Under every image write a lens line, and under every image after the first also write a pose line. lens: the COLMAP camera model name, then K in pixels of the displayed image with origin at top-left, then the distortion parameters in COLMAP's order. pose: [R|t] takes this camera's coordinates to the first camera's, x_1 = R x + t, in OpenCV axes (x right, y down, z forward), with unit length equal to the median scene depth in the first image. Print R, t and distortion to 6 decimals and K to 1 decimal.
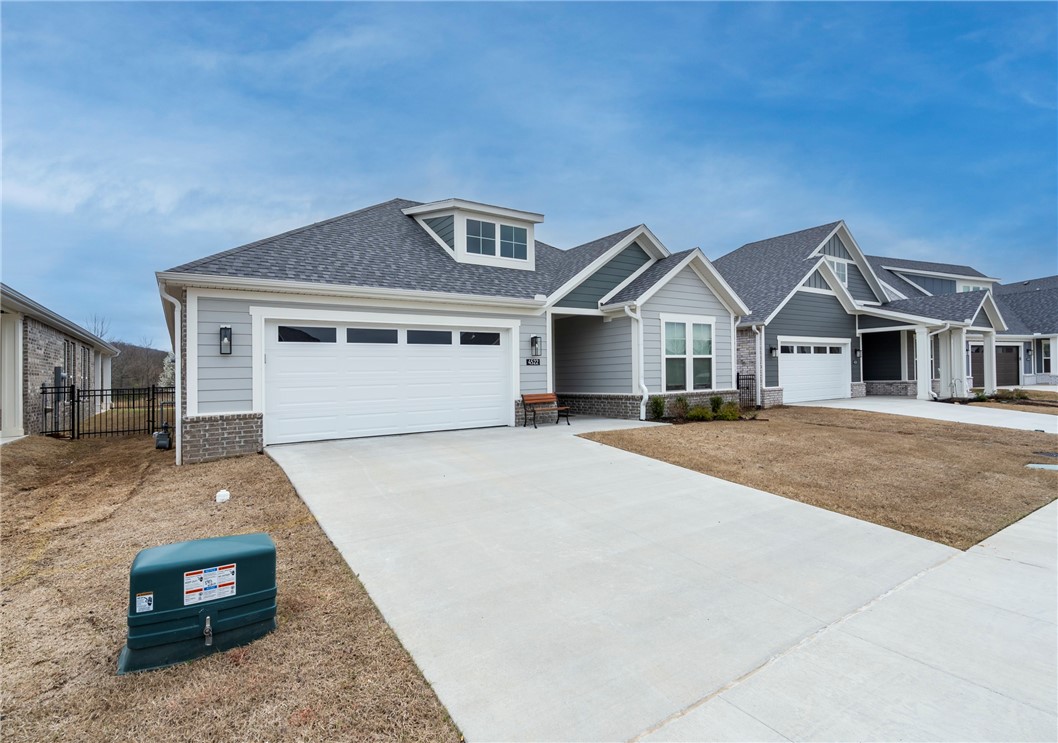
lens RADIAL K [[532.4, 0, 529.0], [0, 532.4, 371.5], [0, 0, 1]] dist [0.001801, 0.000124]
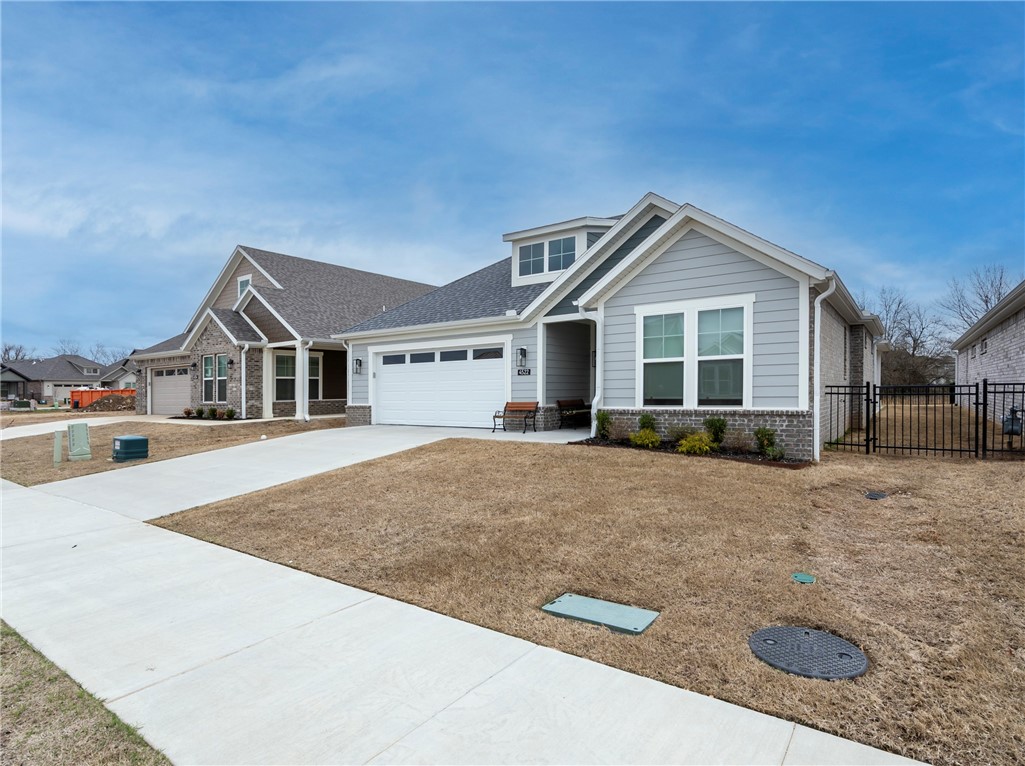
lens RADIAL K [[541.9, 0, 512.5], [0, 541.9, 383.0], [0, 0, 1]] dist [0.000949, 0.000203]
pose [[0.358971, 0.006326, -0.933327, 0.963615], [0.016006, 0.999788, 0.012933, -0.009914], [0.933211, -0.019581, 0.358794, 0.560957]]
